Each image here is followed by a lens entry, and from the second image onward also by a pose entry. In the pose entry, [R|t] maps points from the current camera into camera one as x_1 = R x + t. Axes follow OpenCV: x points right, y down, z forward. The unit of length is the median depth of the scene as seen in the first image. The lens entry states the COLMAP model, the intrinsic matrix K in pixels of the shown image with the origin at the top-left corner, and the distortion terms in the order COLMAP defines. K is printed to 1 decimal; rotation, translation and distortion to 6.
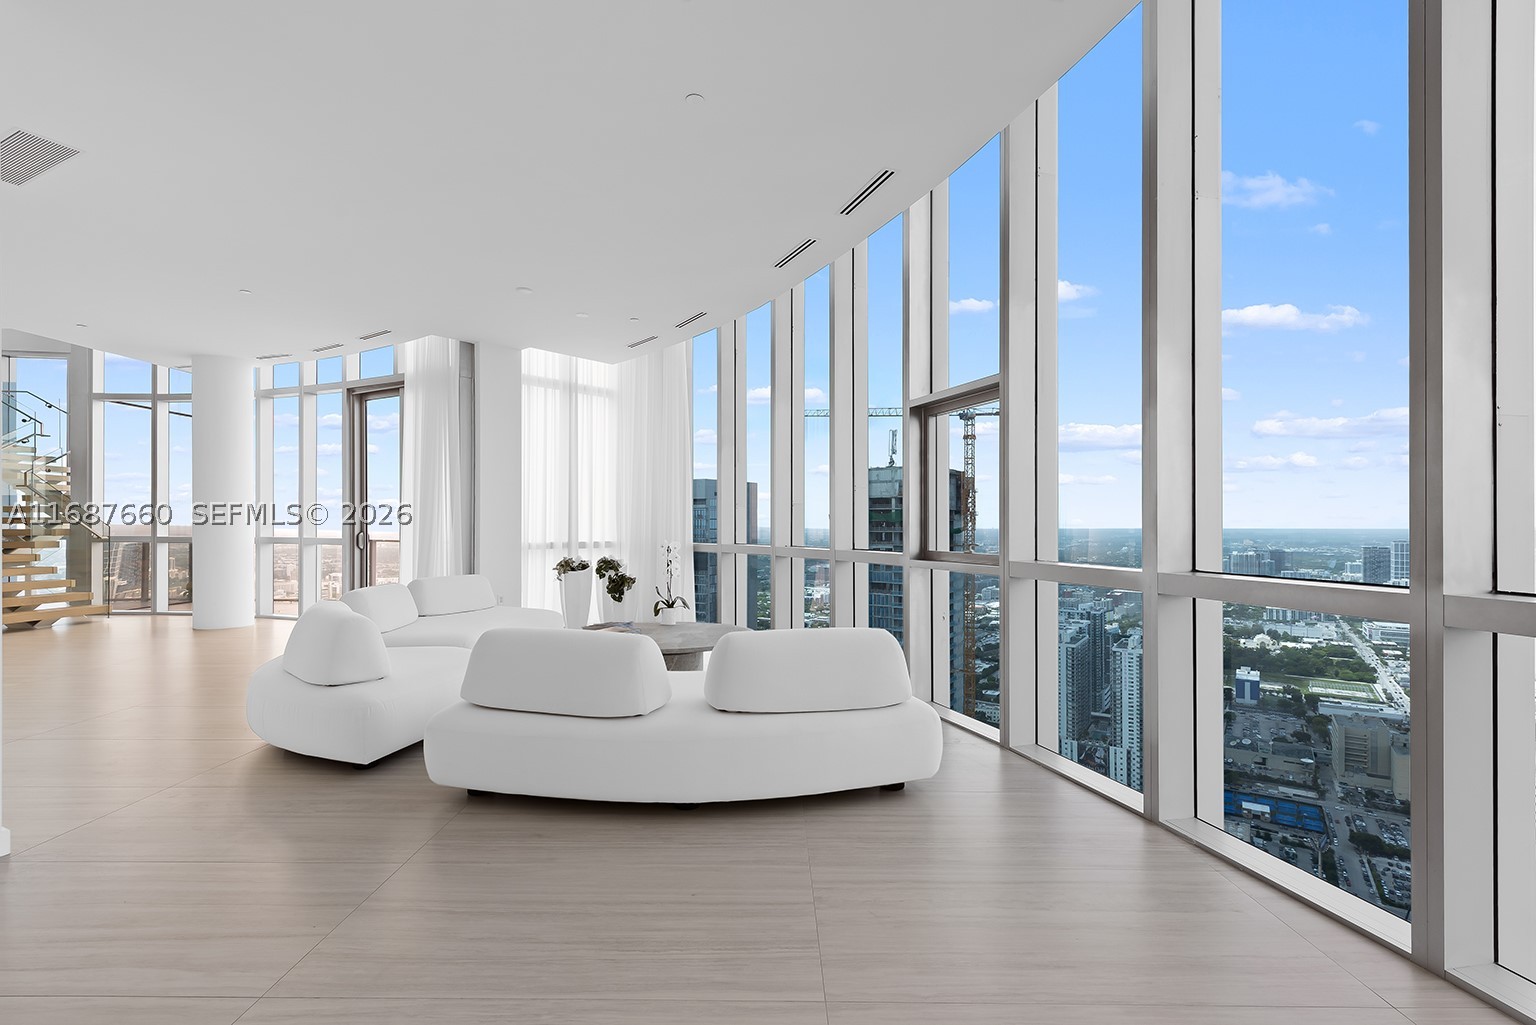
lens RADIAL K [[735.4, 0, 768.0], [0, 735.4, 512.5], [0, 0, 1]] dist [0.000022, -0.000170]
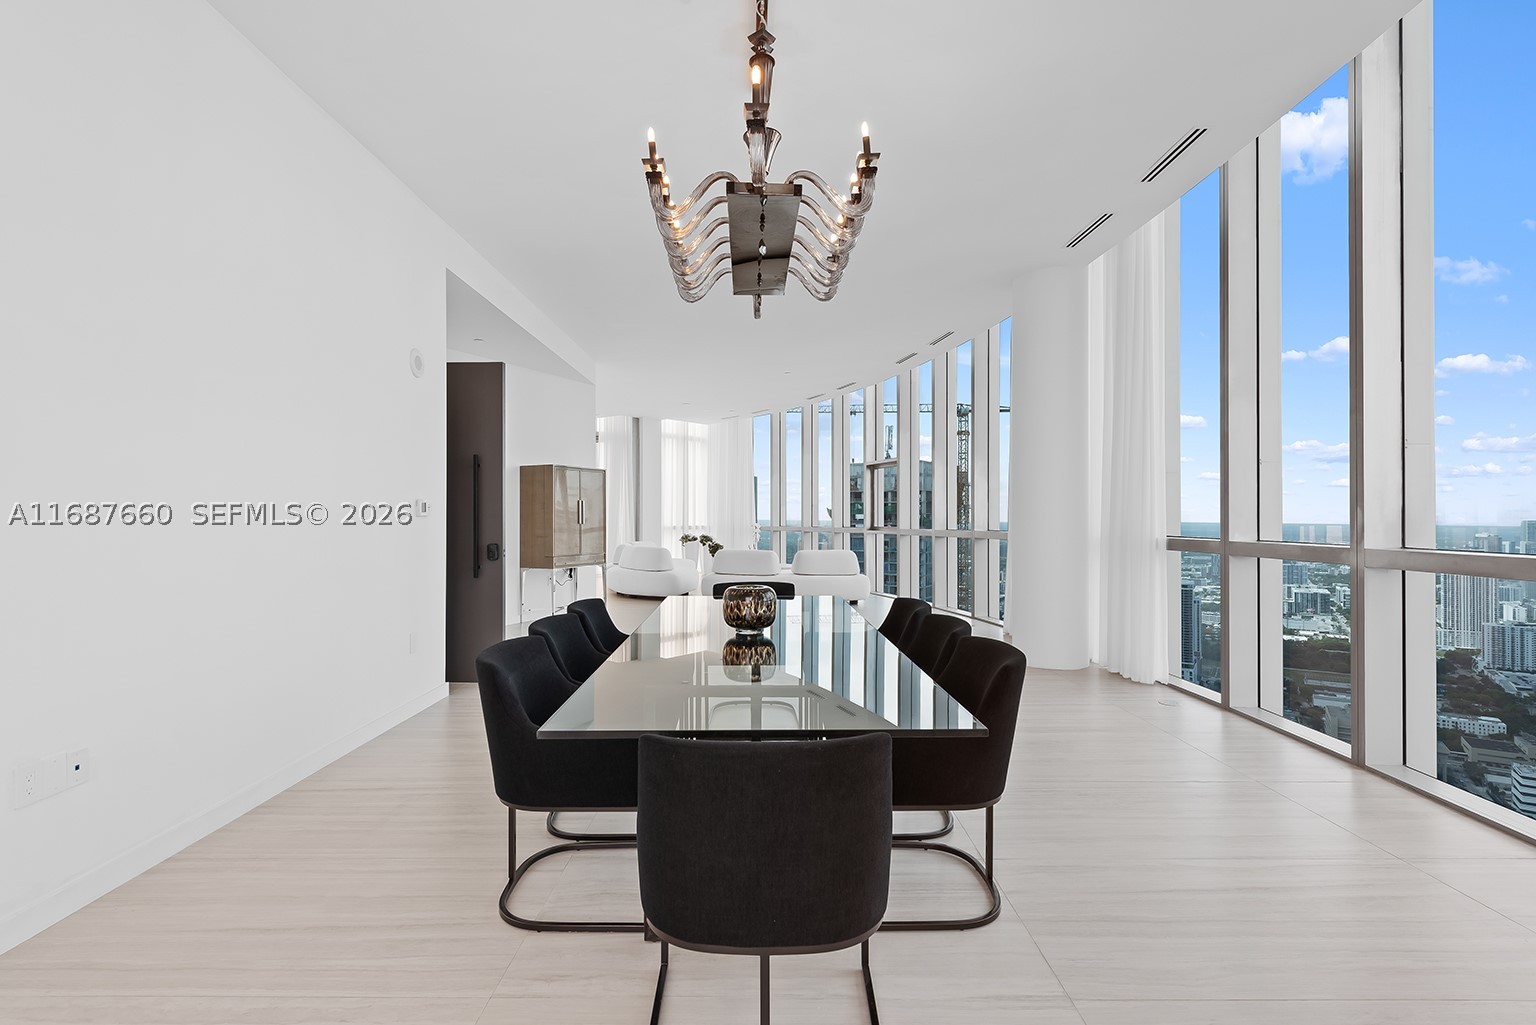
lens RADIAL K [[712.1, 0, 768.0], [0, 712.1, 512.5], [0, 0, 1]] dist [0.000197, -0.000039]
pose [[1.000000, 0.000188, 0.000374, -0.070921], [-0.000192, 0.999957, 0.009220, -0.008139], [-0.000372, -0.009220, 0.999957, -0.752118]]
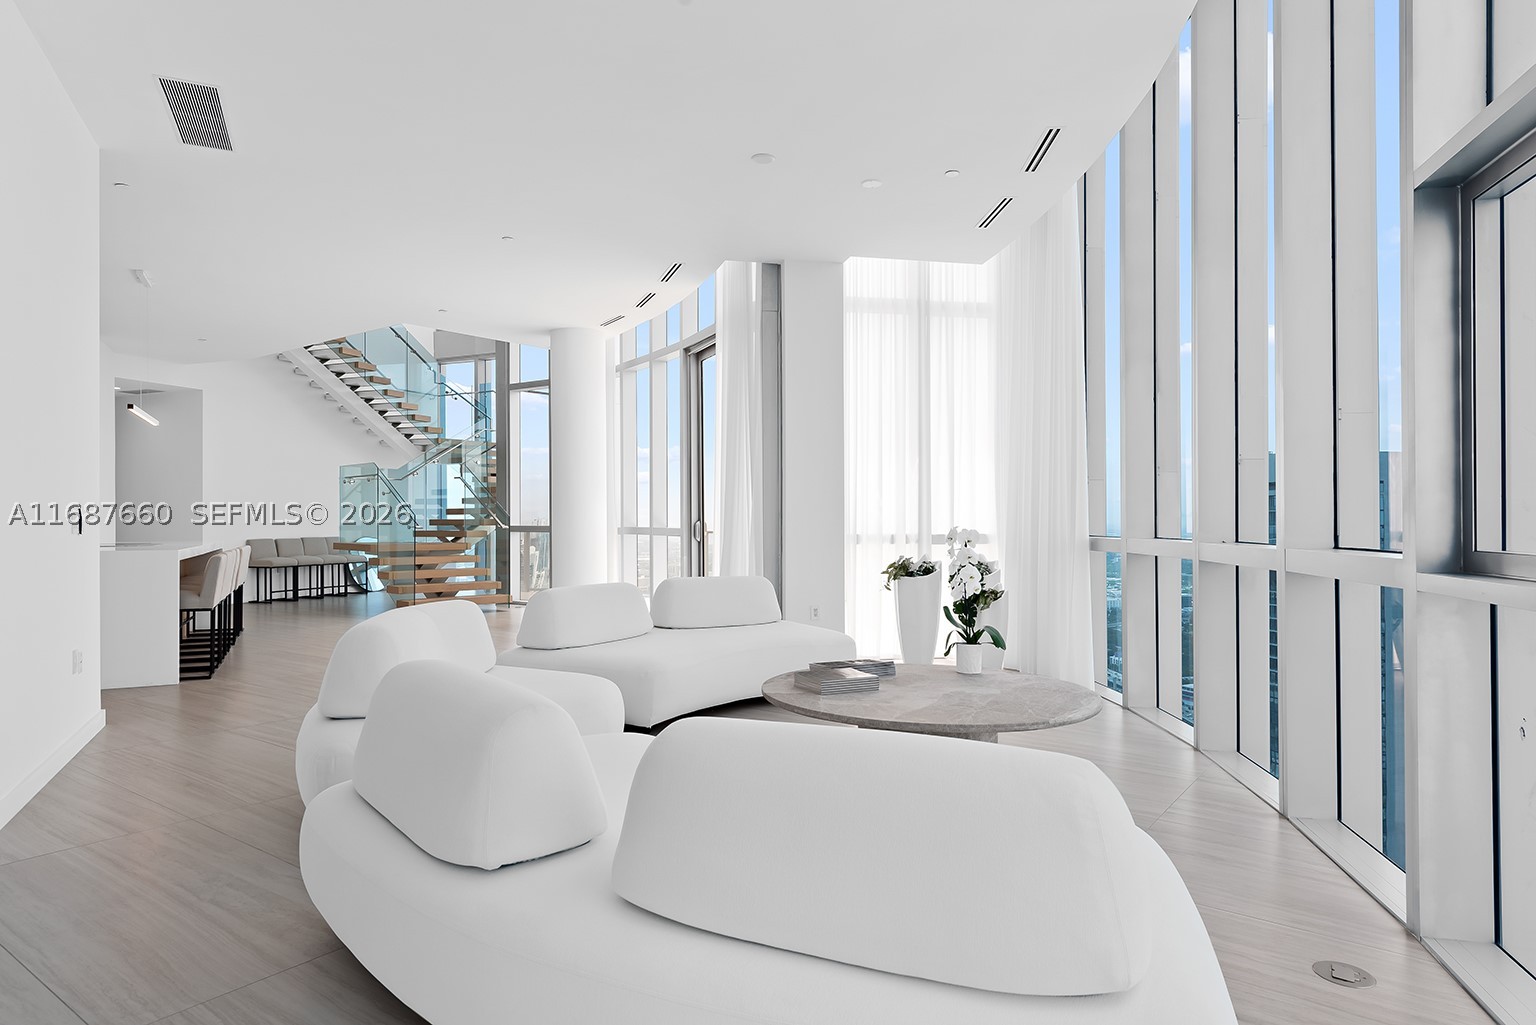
lens RADIAL K [[903.2, 0, 768.0], [0, 903.2, 512.5], [0, 0, 1]] dist [0.002108, 0.000409]
pose [[0.794030, -0.005462, -0.607854, 0.133803], [0.009537, 0.999948, 0.003472, 0.016097], [0.607804, -0.008554, 0.794041, 0.257464]]
